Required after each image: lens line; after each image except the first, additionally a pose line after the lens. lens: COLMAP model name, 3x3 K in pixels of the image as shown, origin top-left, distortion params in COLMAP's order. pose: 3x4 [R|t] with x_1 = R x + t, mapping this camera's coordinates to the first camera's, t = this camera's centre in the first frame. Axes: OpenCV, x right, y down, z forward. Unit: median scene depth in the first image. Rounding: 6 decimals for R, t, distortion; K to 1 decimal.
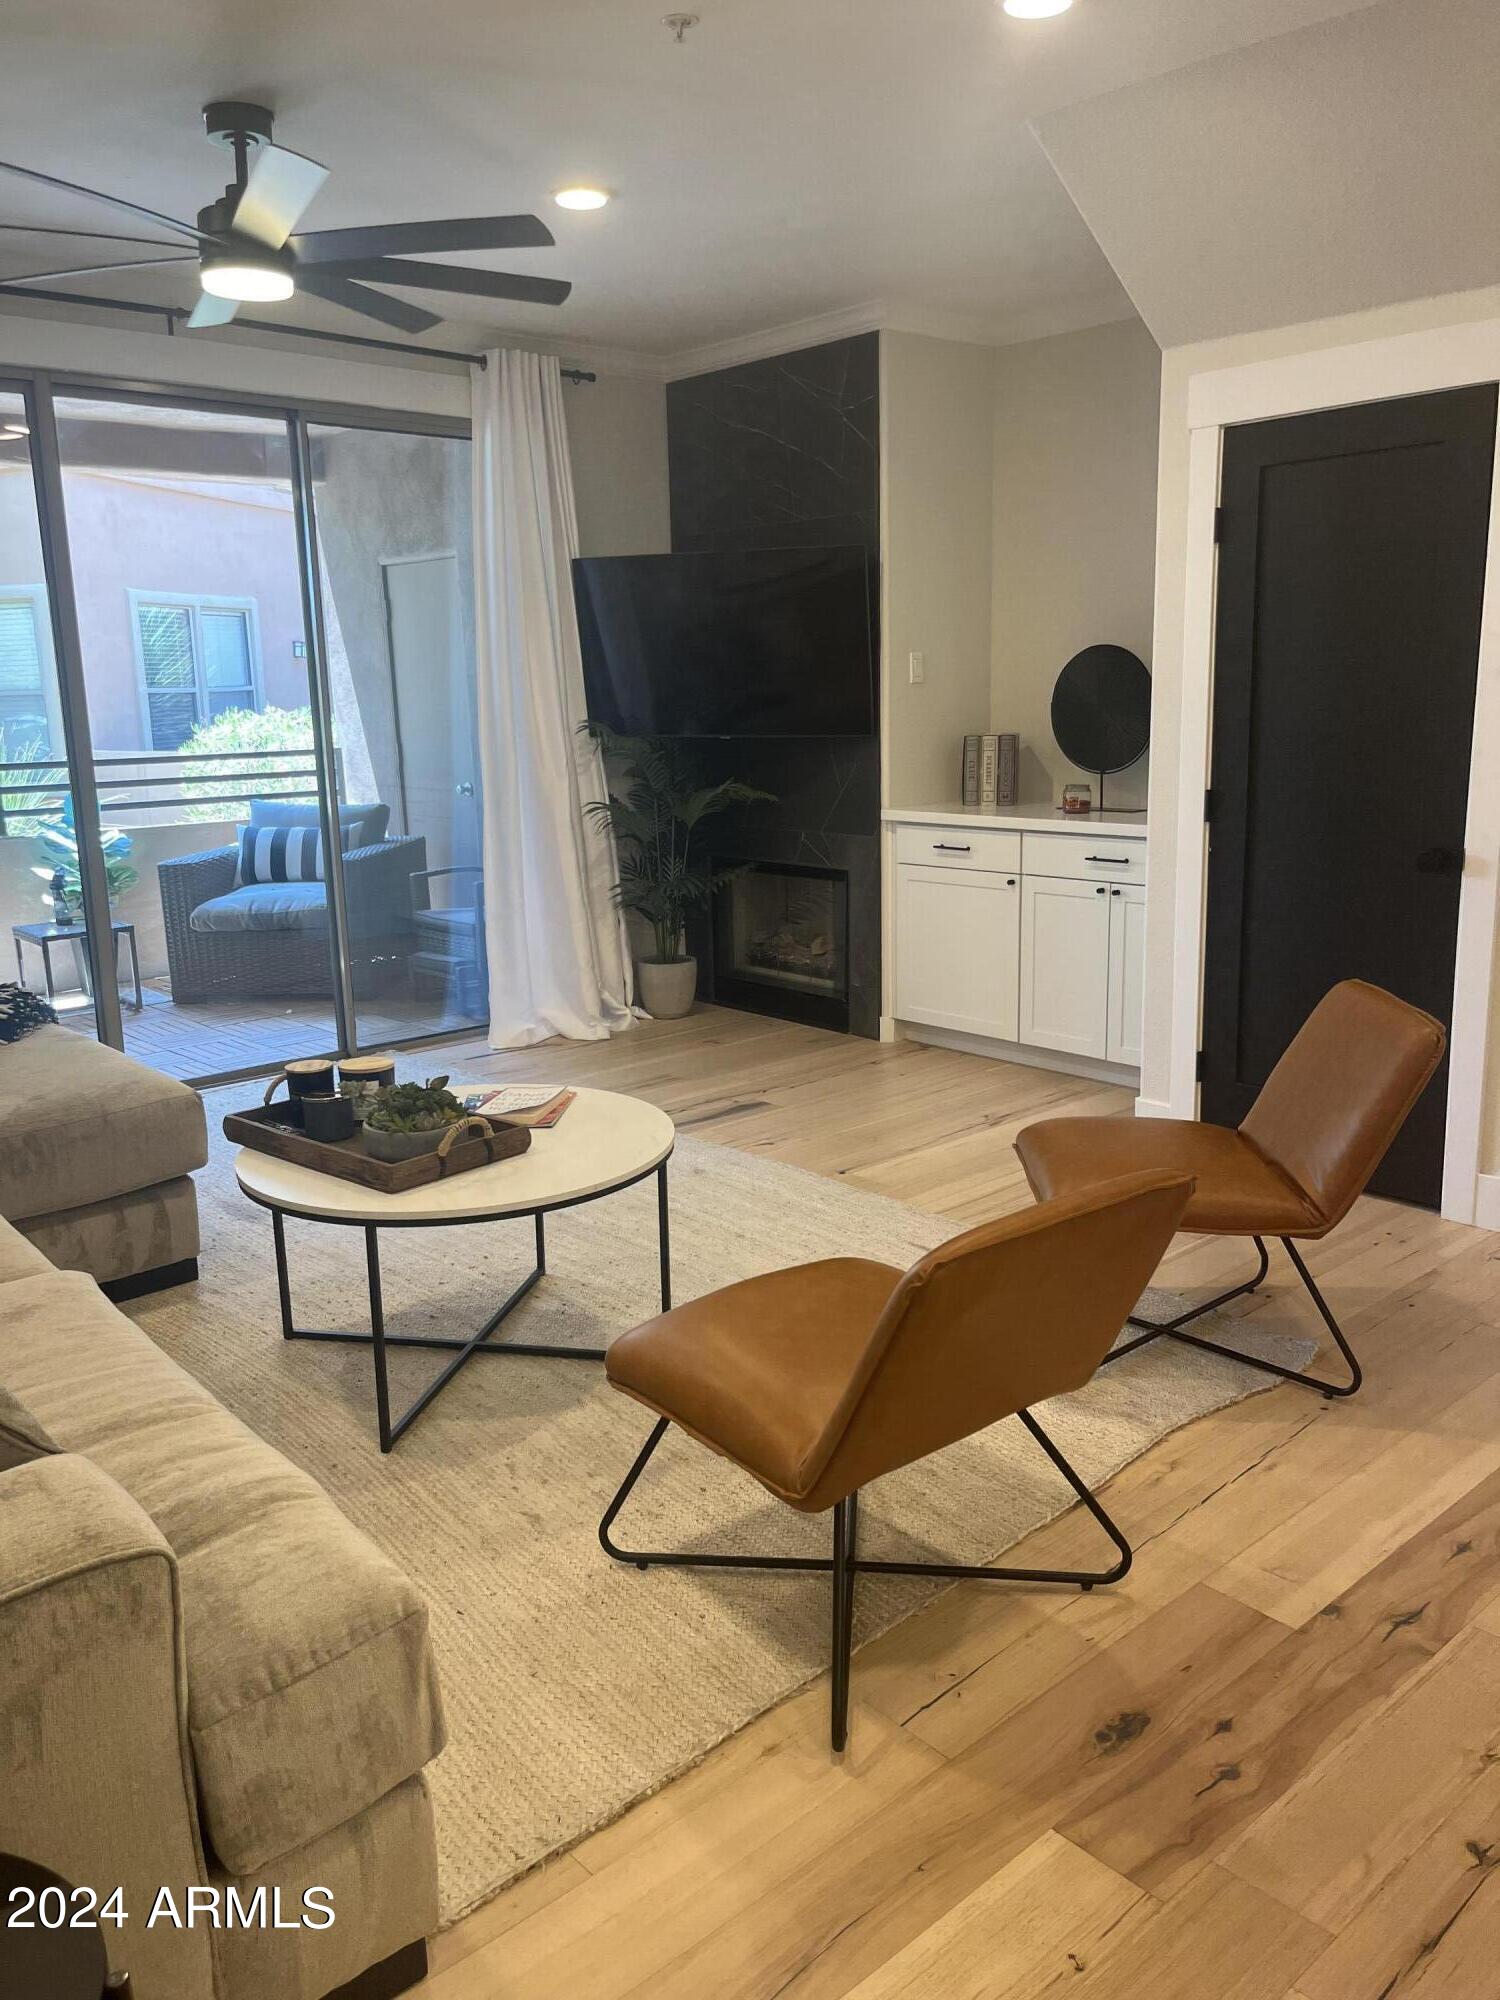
lens RADIAL K [[1511.4, 0, 756.4], [0, 1511.4, 1001.2], [0, 0, 1]] dist [0.034047, -0.033787]
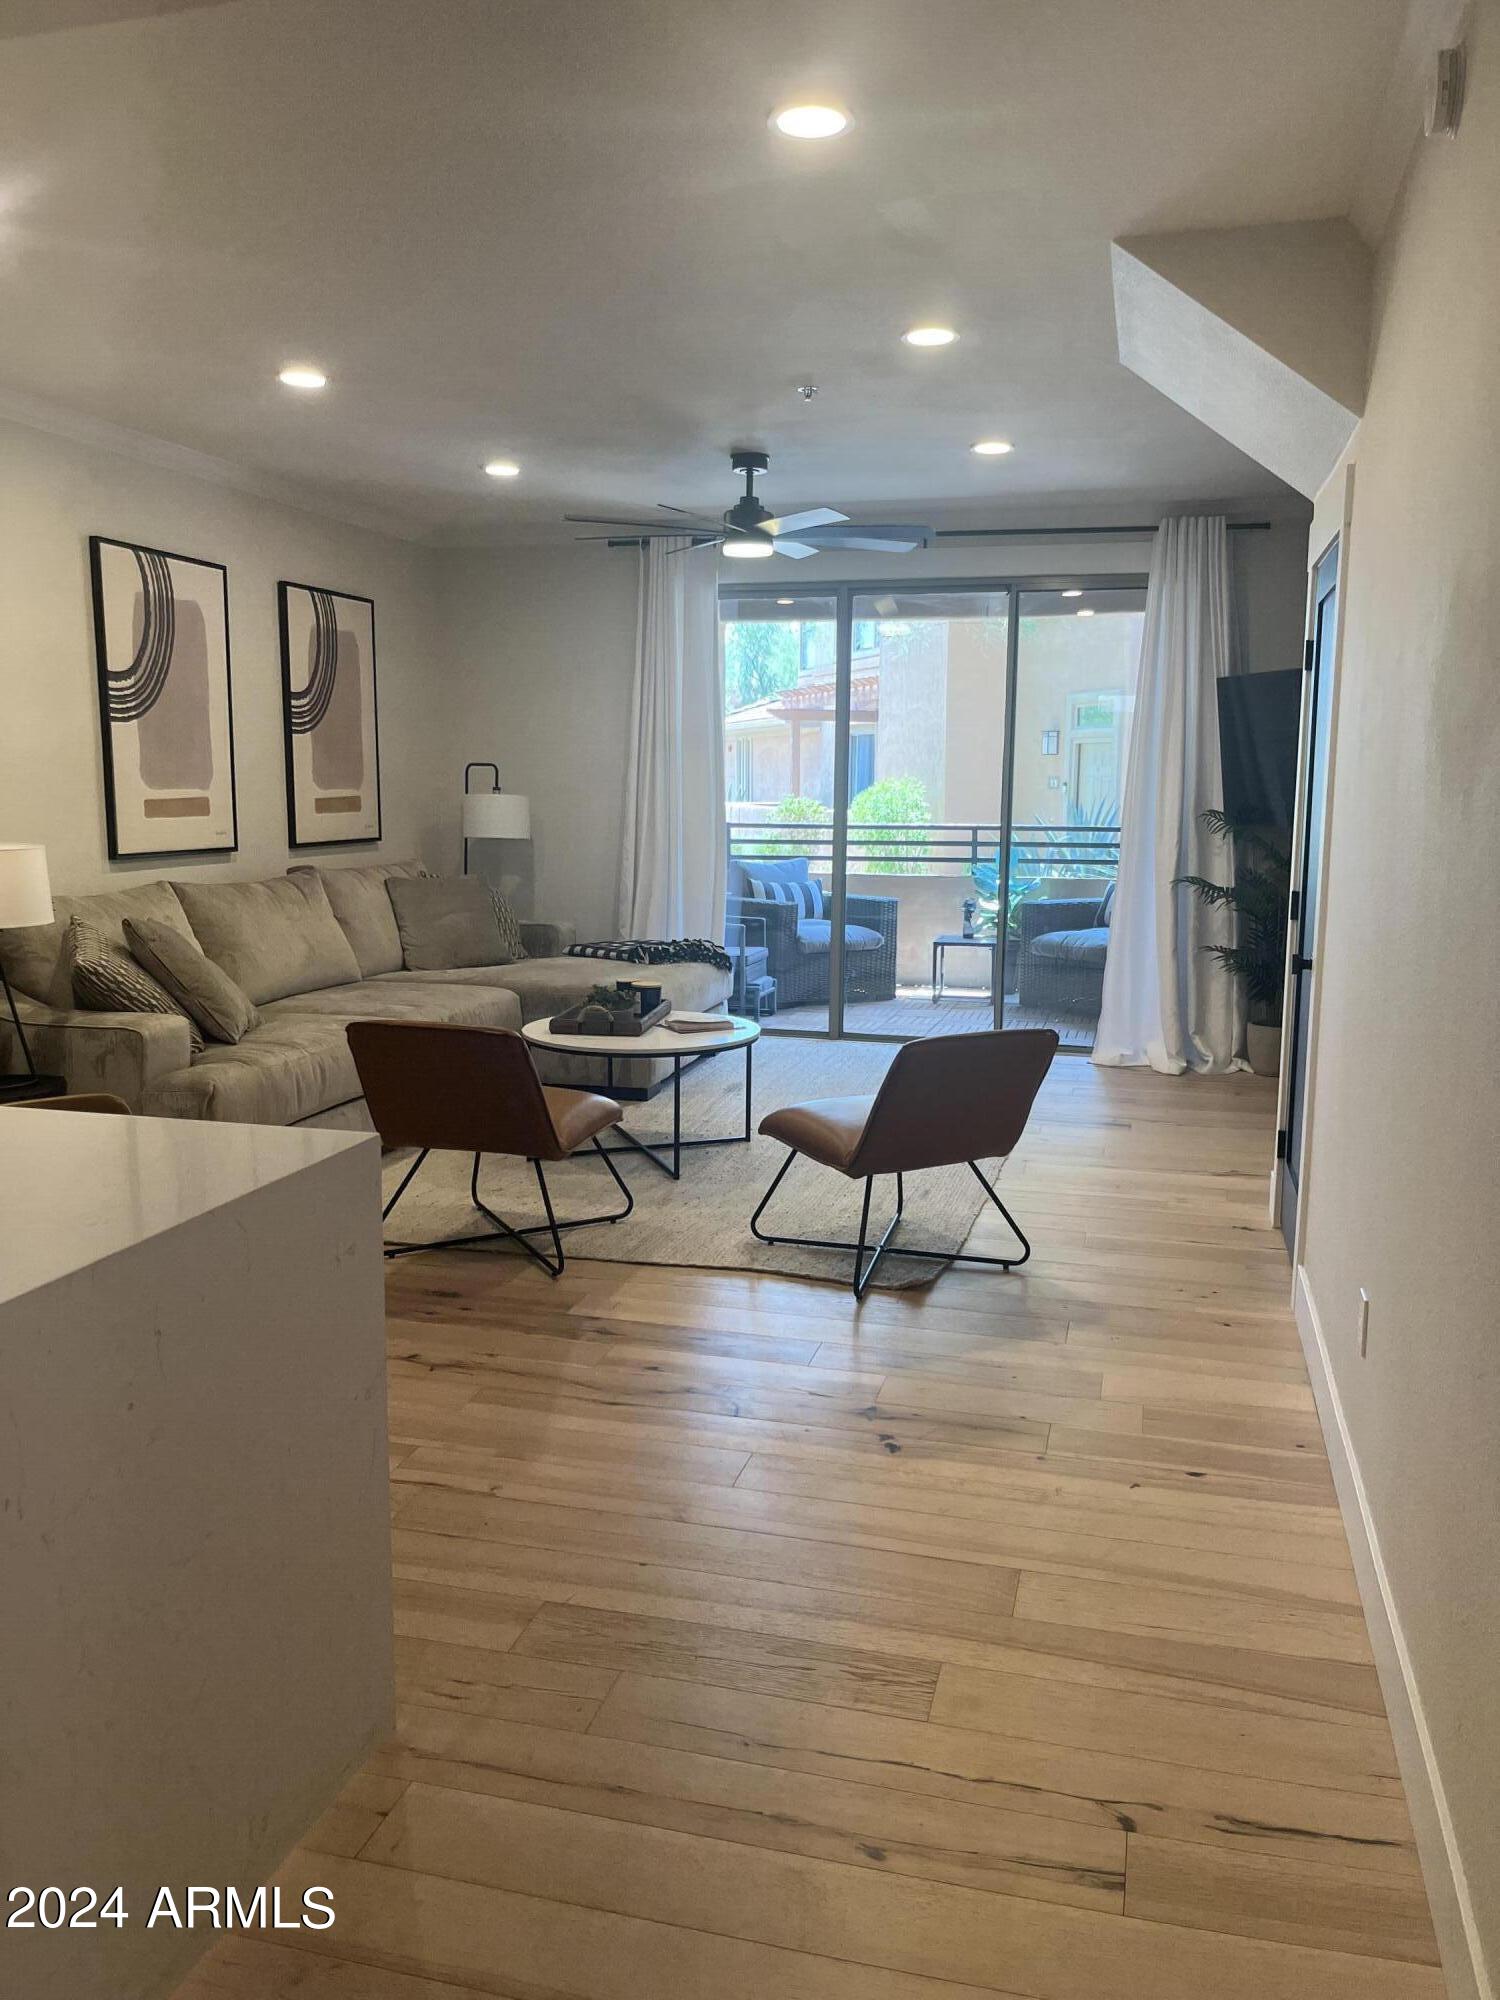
lens RADIAL K [[1511.4, 0, 751.2], [0, 1511.4, 996.0], [0, 0, 1]] dist [0.034047, -0.033787]
pose [[0.544585, 0.144786, -0.826114, 0.740227], [-0.189557, 0.980748, 0.046929, -0.030152], [0.817004, 0.131039, 0.561546, 0.052021]]
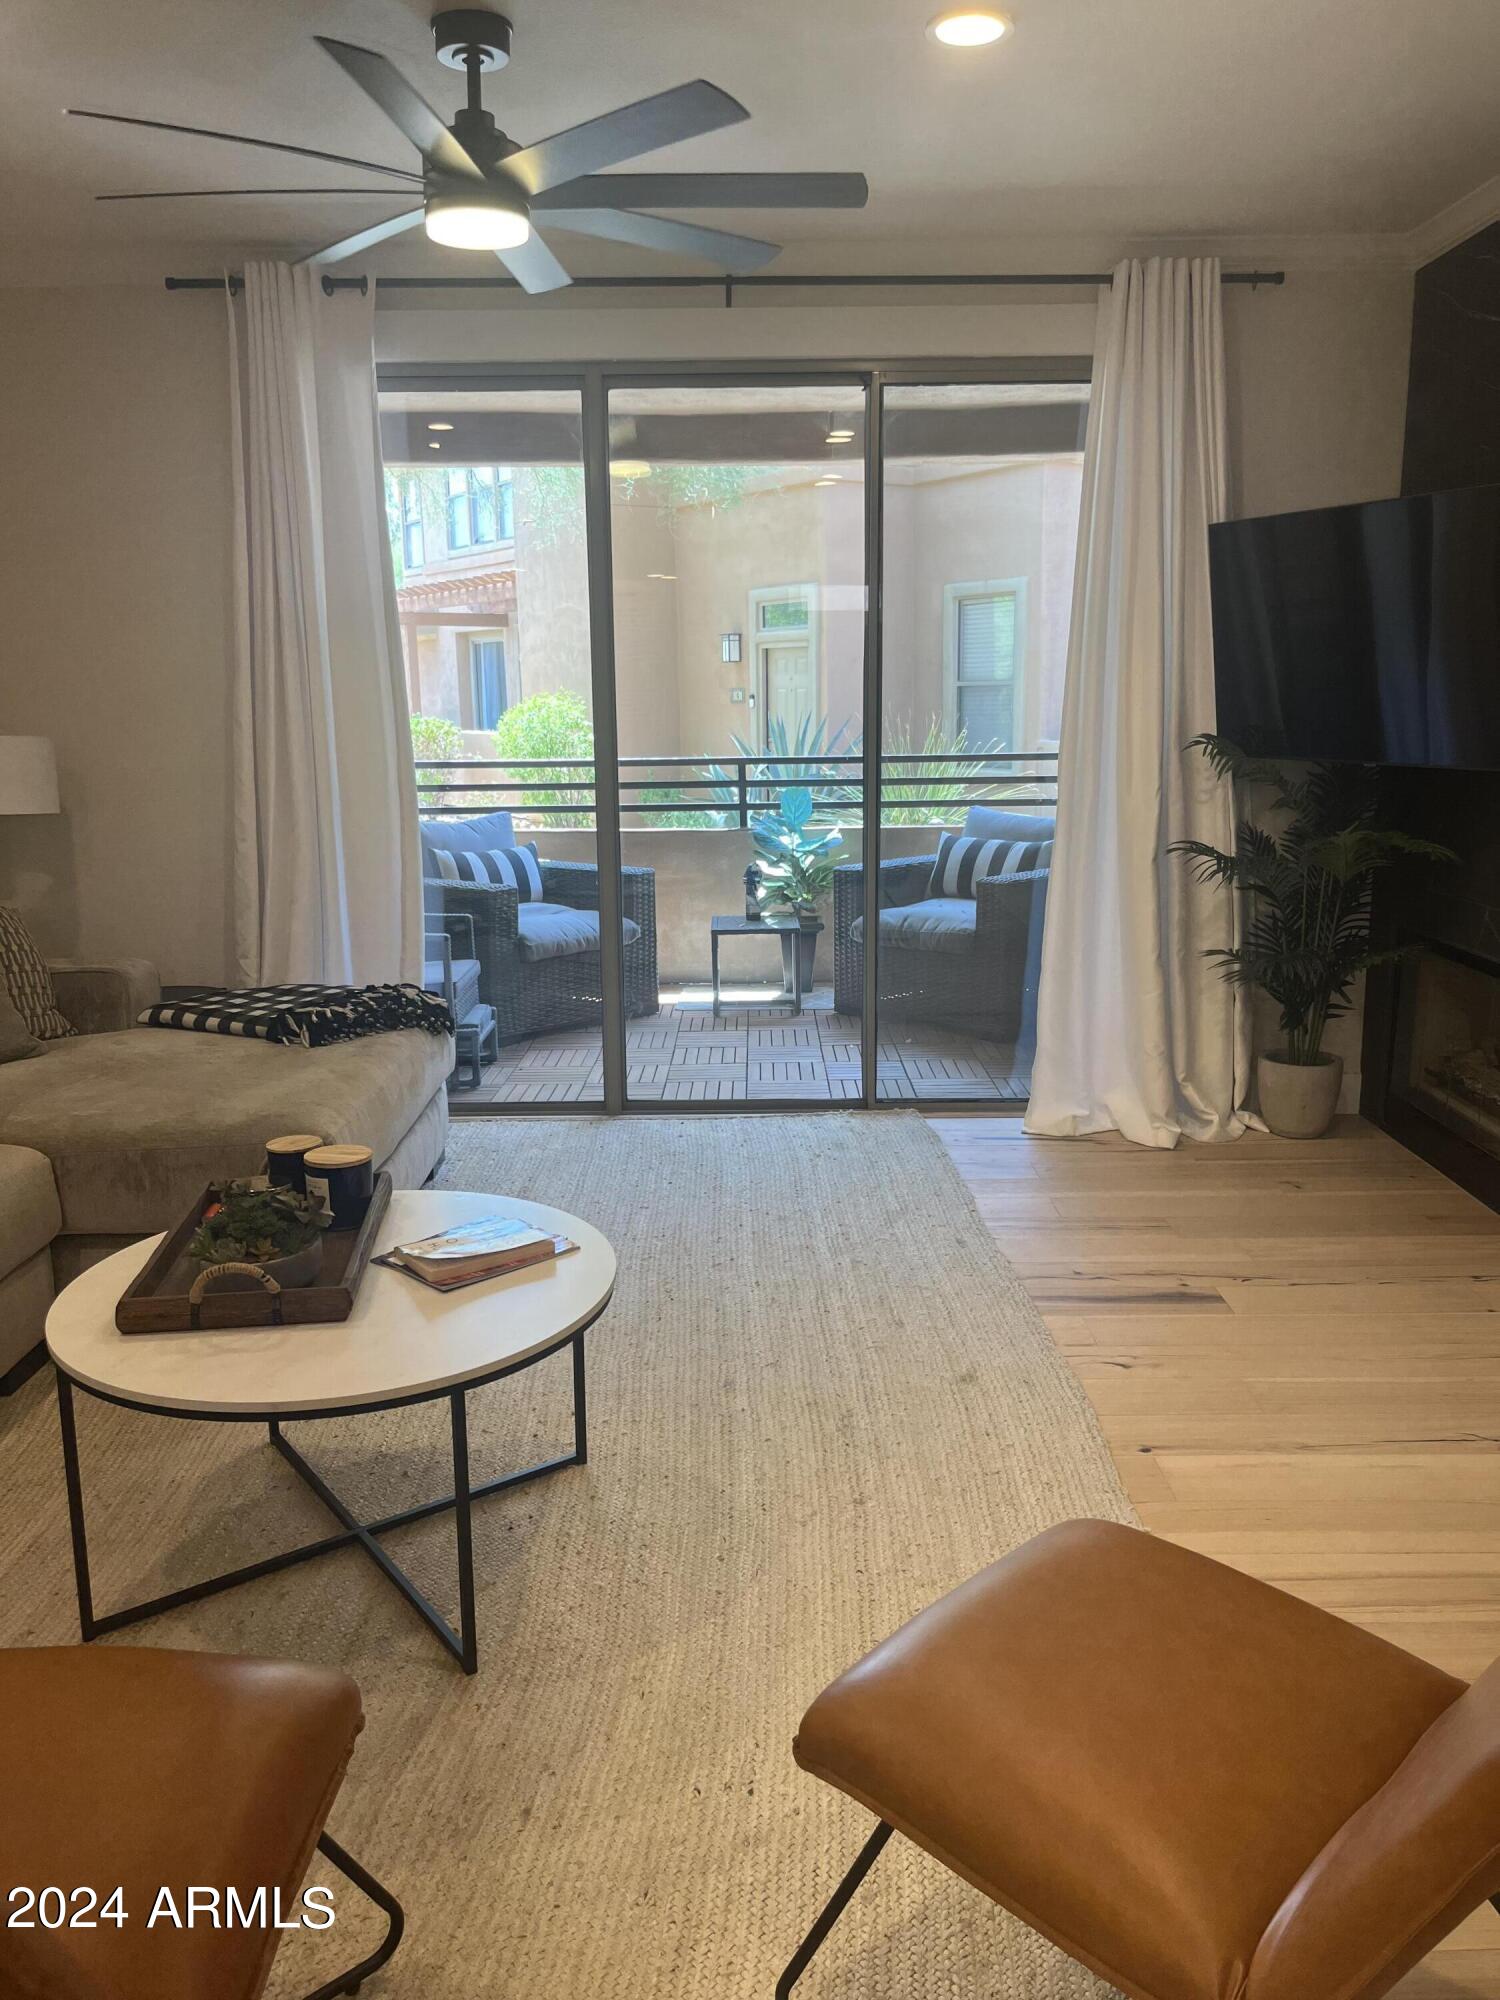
lens RADIAL K [[1511.4, 0, 747.2], [0, 1511.4, 986.1], [0, 0, 1]] dist [0.034047, -0.033787]
pose [[0.742572, 0.141366, -0.654678, 0.248956], [-0.141355, 0.988533, 0.053124, -0.071245], [0.654680, 0.053093, 0.754039, 0.293517]]
